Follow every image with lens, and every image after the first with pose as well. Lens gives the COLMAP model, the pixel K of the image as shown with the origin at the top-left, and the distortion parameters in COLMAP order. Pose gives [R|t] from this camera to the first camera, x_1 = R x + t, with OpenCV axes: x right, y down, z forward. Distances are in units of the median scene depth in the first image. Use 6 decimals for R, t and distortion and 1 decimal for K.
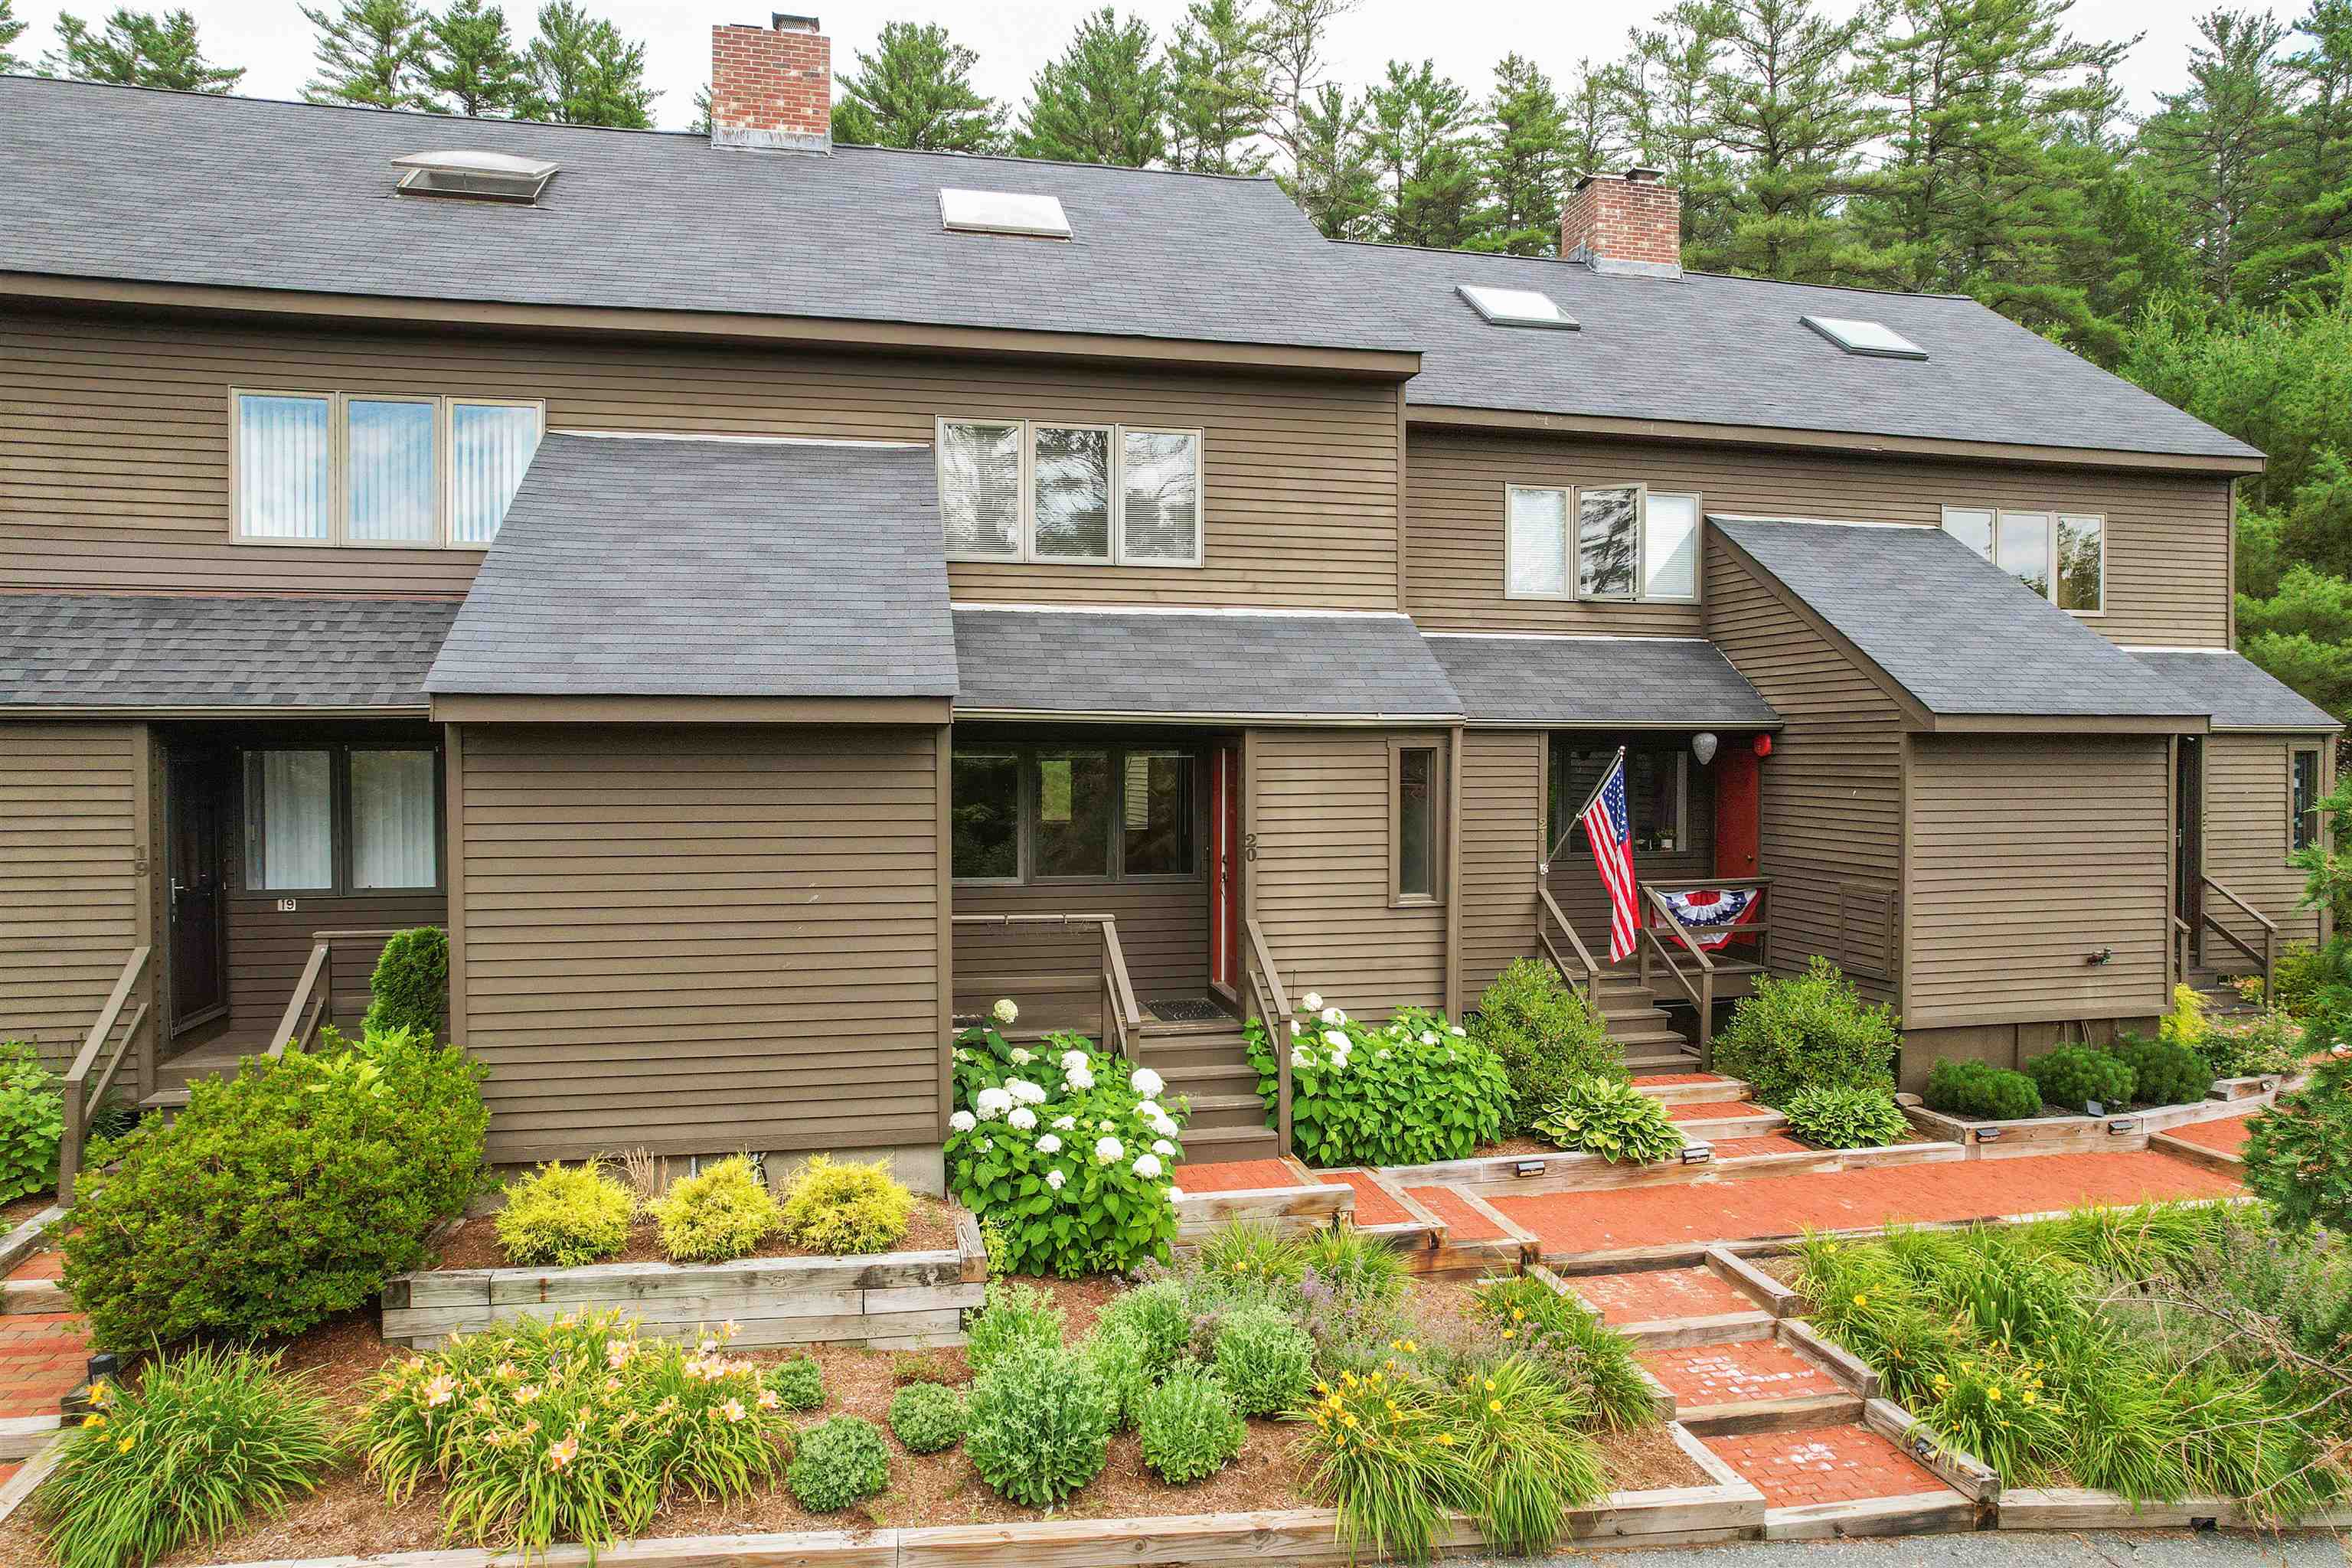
lens RADIAL K [[1494.5, 0, 1176.0], [0, 1494.5, 784.0], [0, 0, 1]] dist [0.002342, -0.232937]
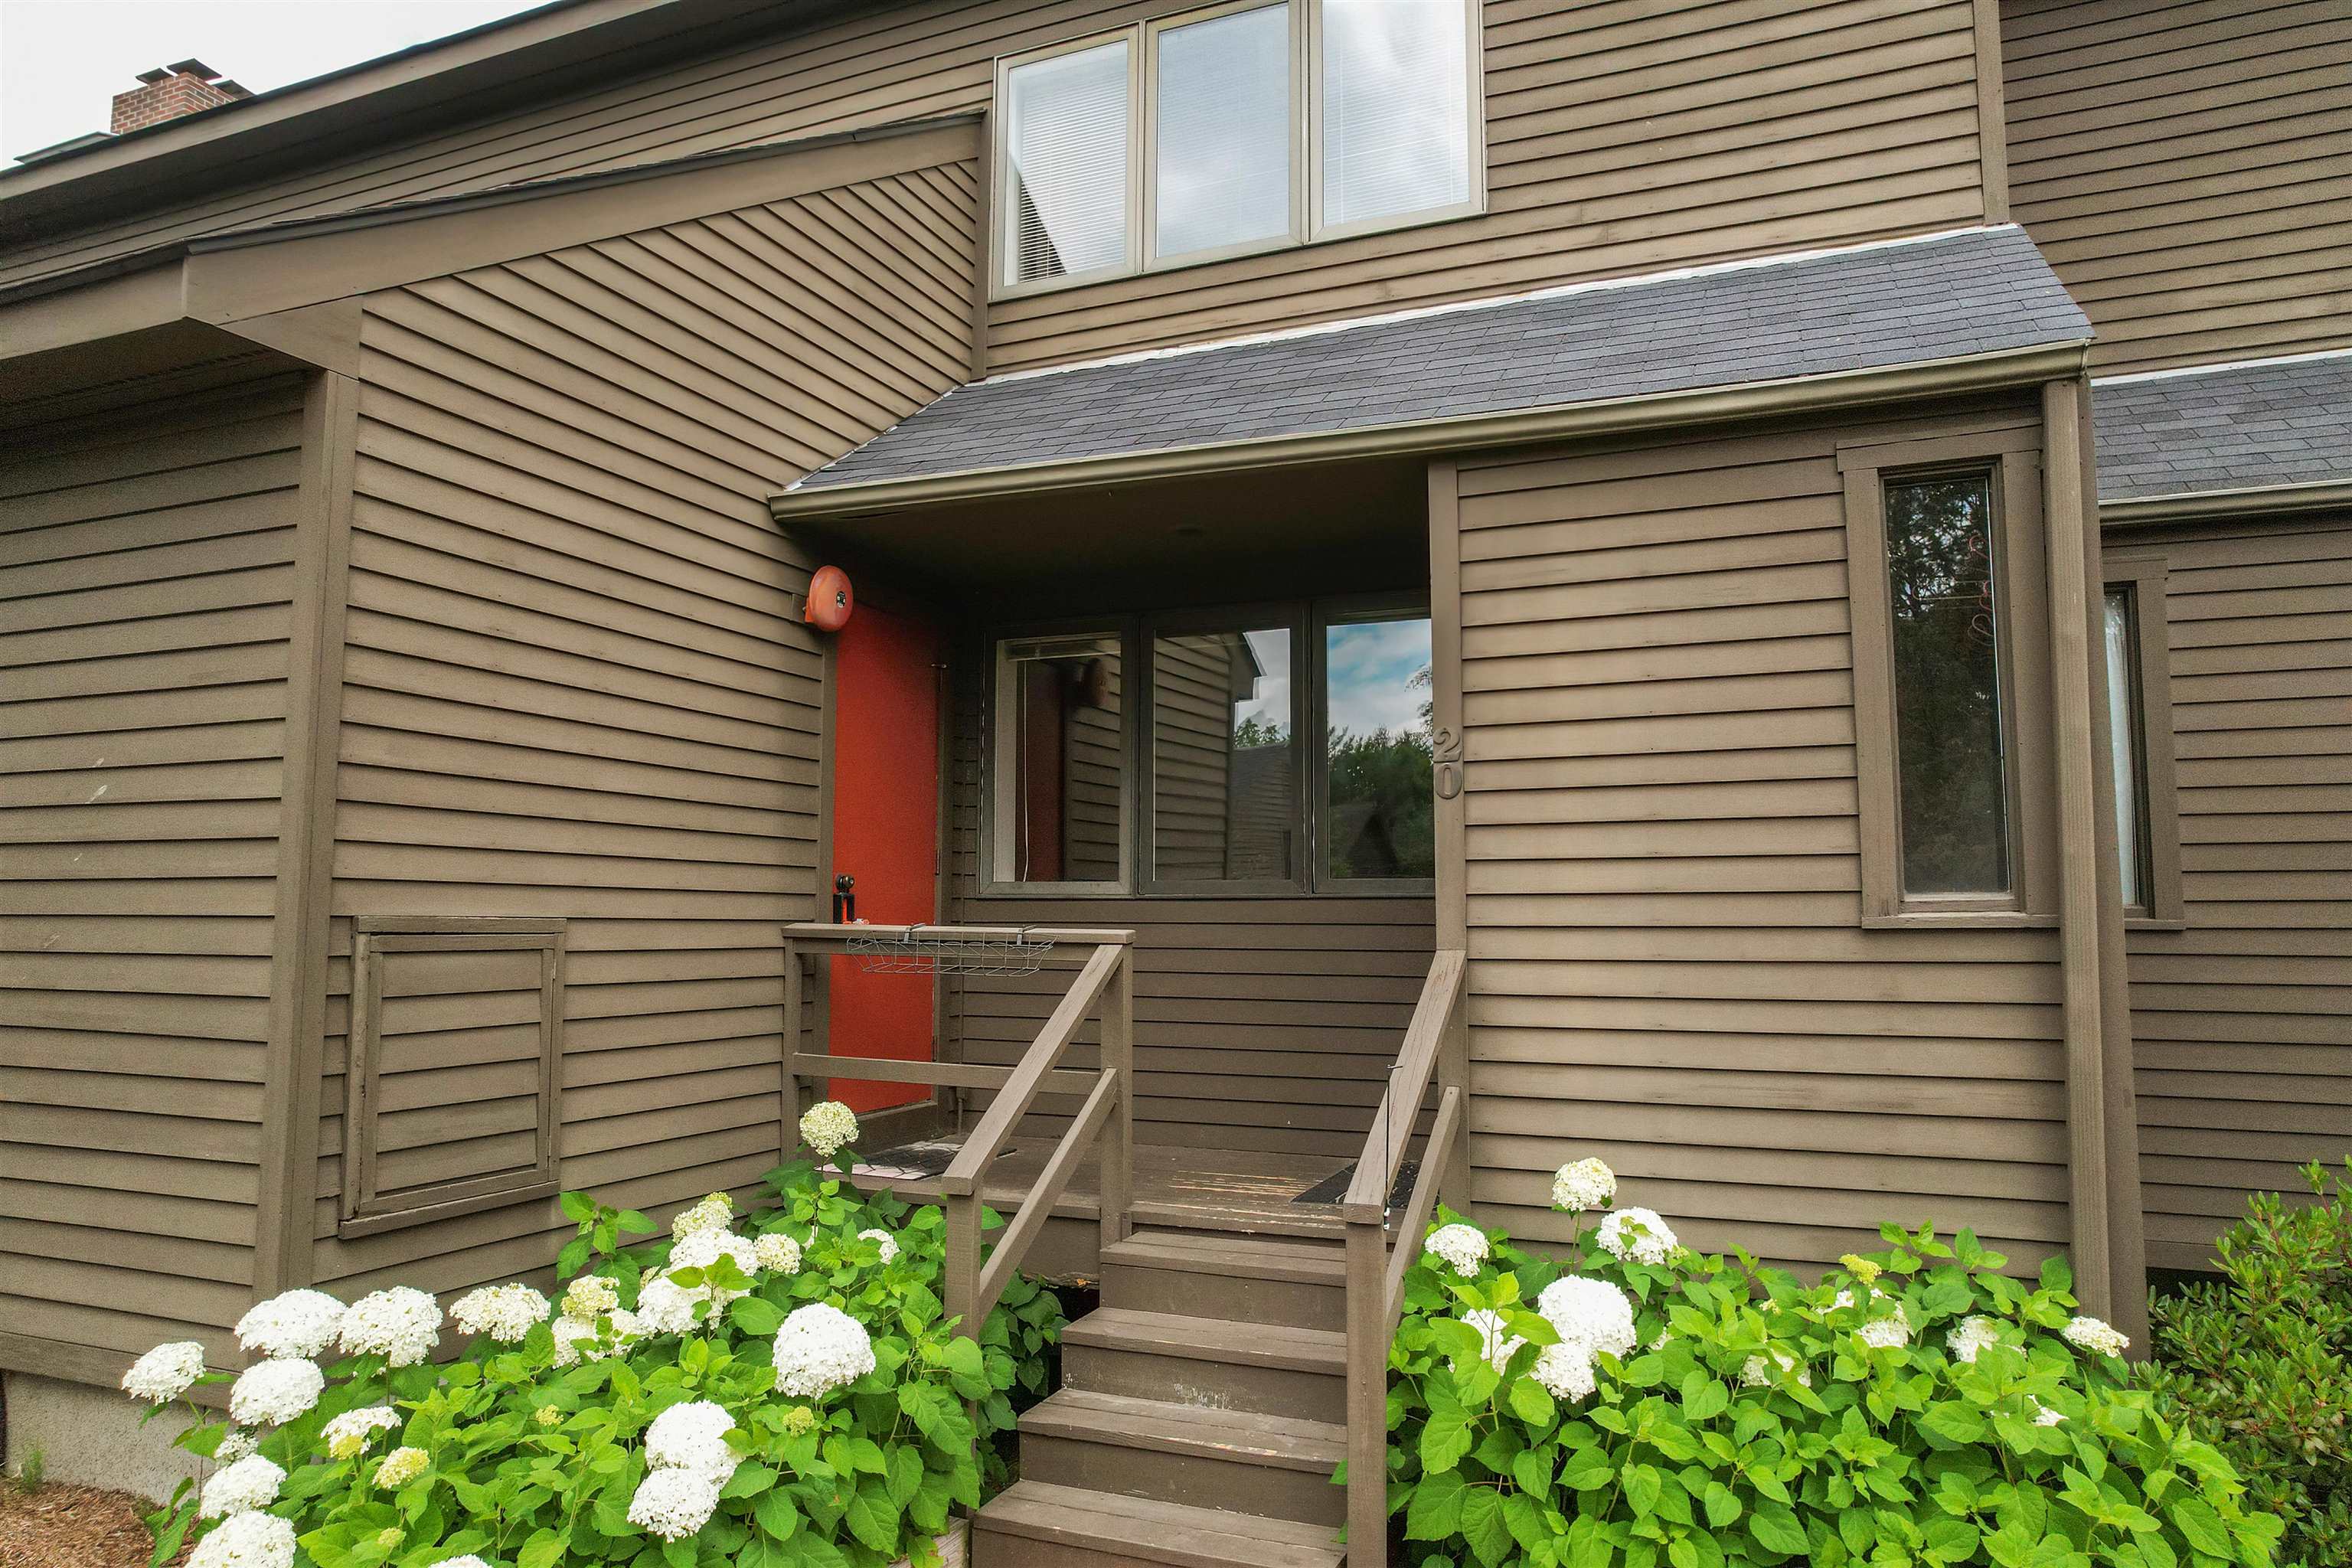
lens RADIAL K [[1504.2, 0, 1176.0], [0, 1504.2, 784.0], [0, 0, 1]] dist [-0.048392, -0.000470]
pose [[0.811117, -0.050874, -0.582668, 0.210845], [-0.015190, 0.994042, -0.107938, 0.087293], [0.584687, 0.096401, 0.805511, 0.621749]]
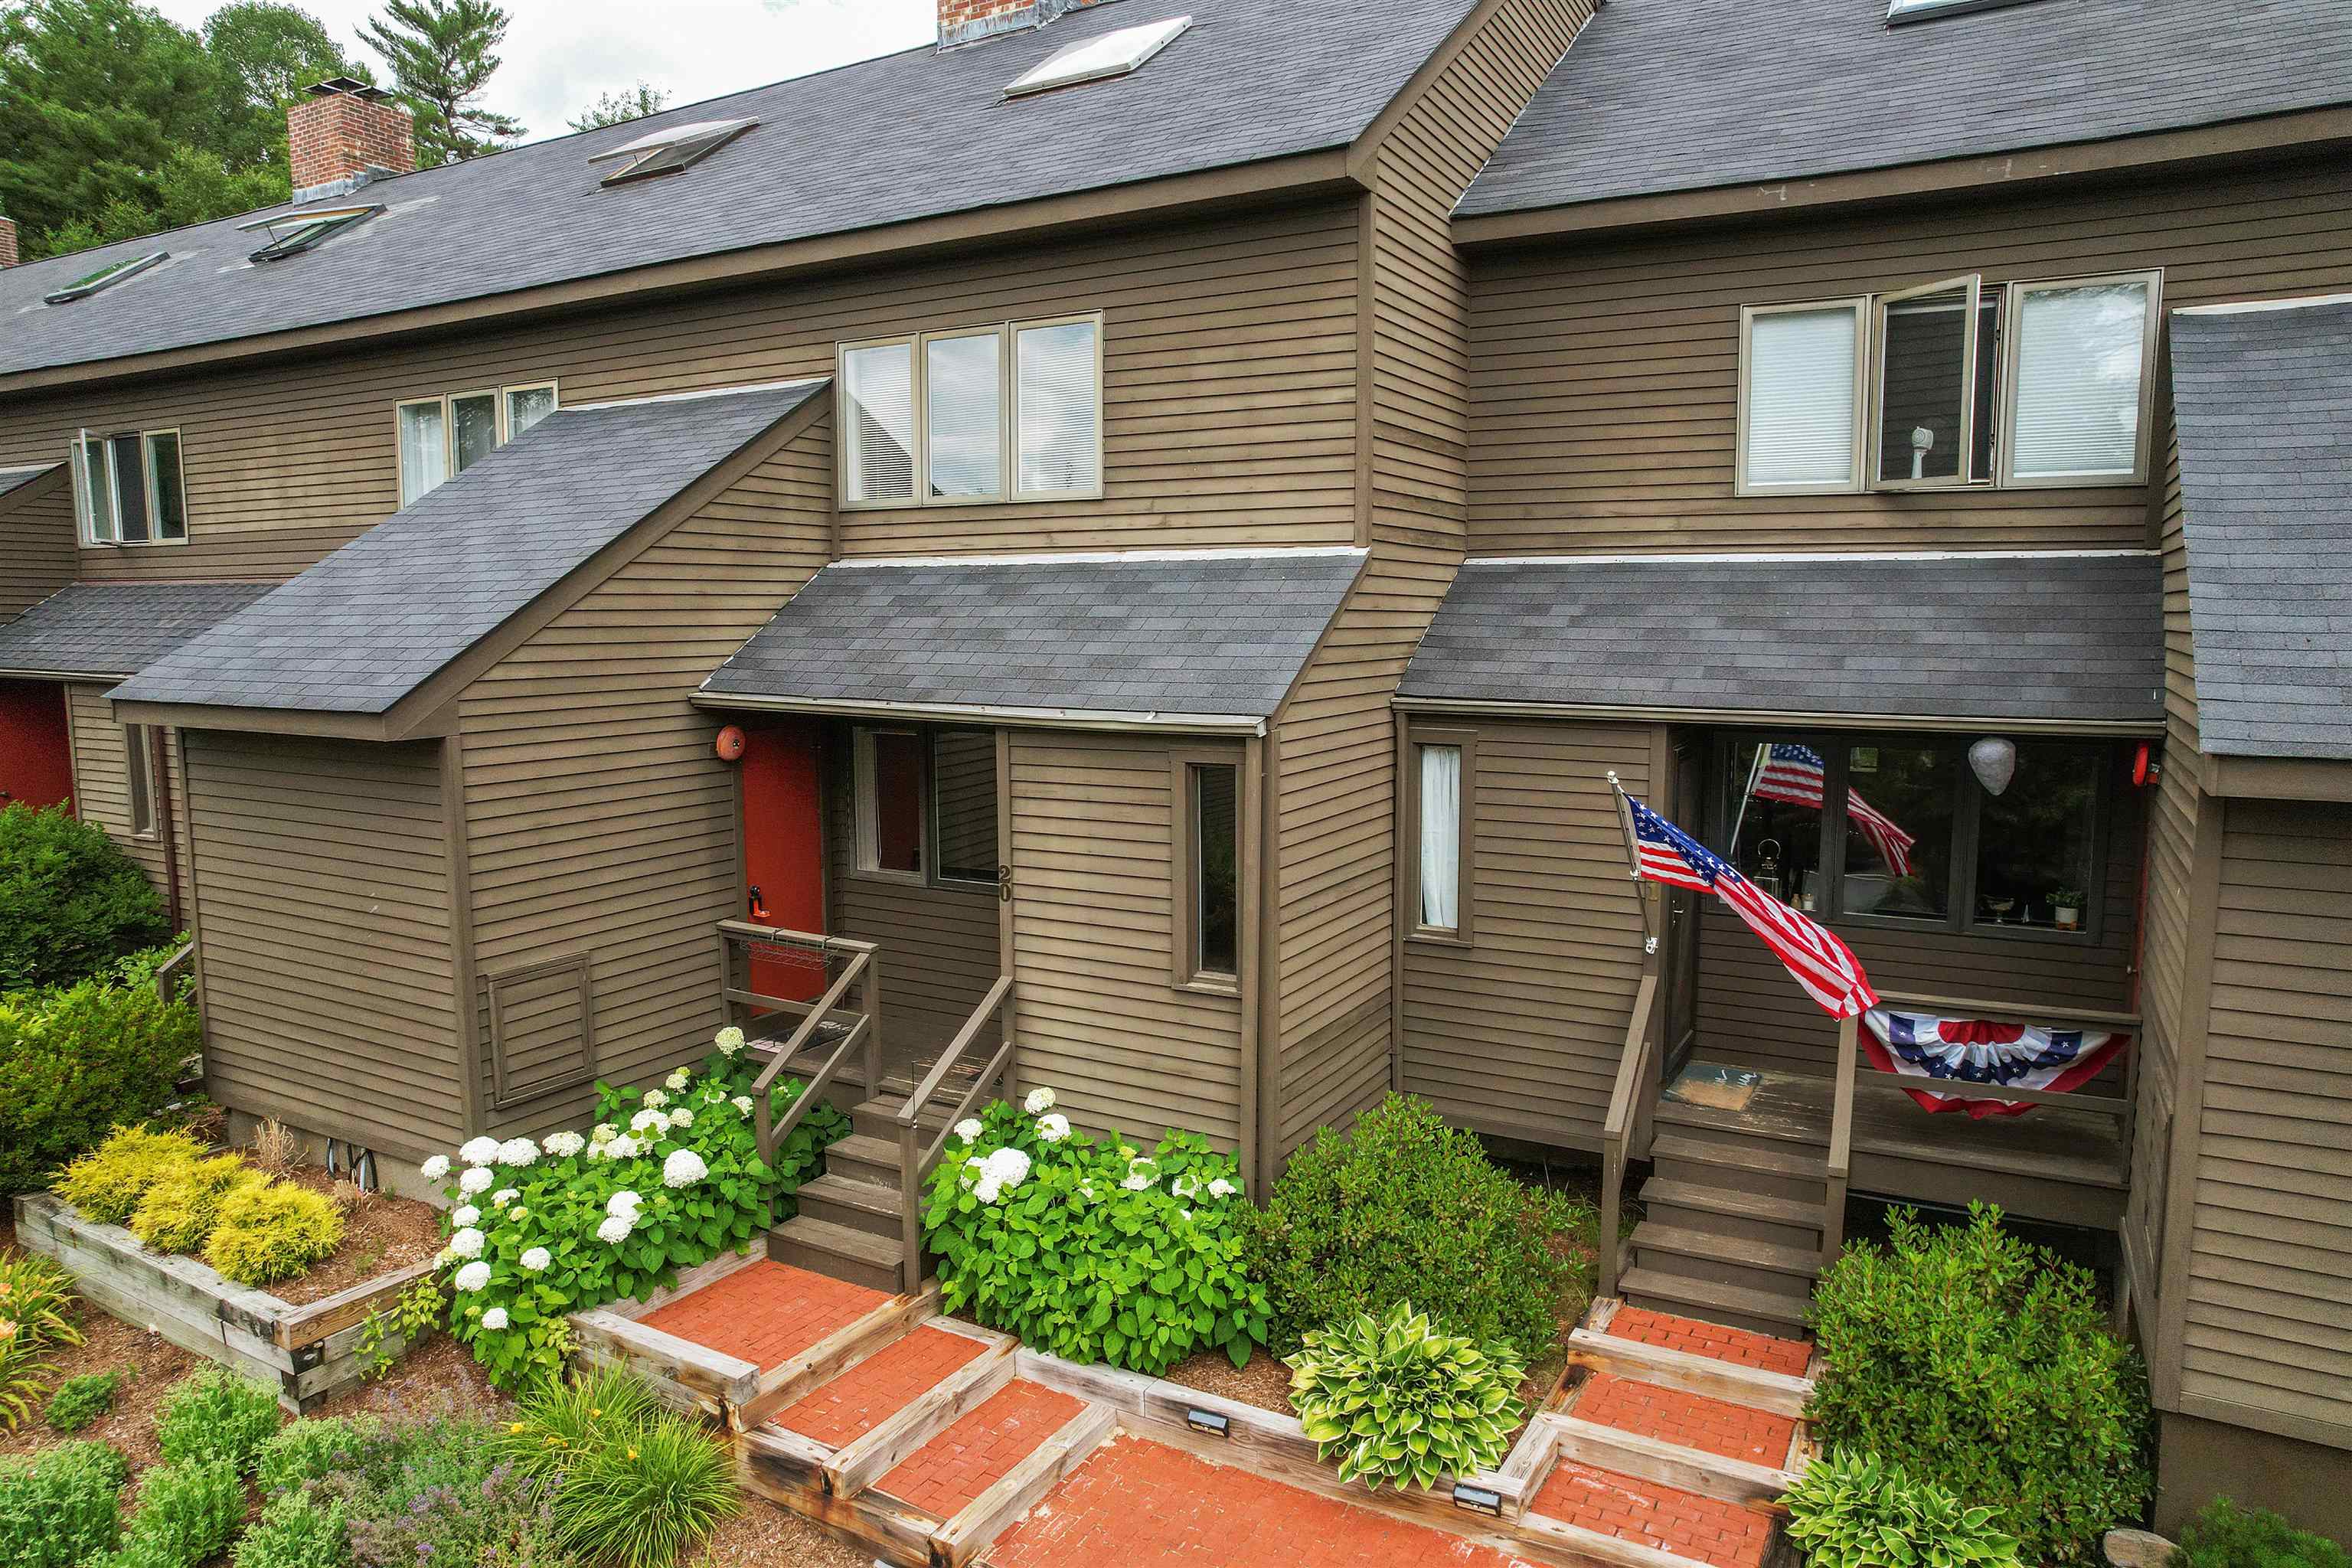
lens RADIAL K [[1494.5, 0, 1176.0], [0, 1494.5, 784.0], [0, 0, 1]] dist [0.002342, -0.232937]
pose [[0.737305, 0.077624, -0.671085, 0.596773], [-0.010436, 0.994567, 0.103575, -0.084195], [0.675479, -0.069363, 0.734110, 0.485108]]
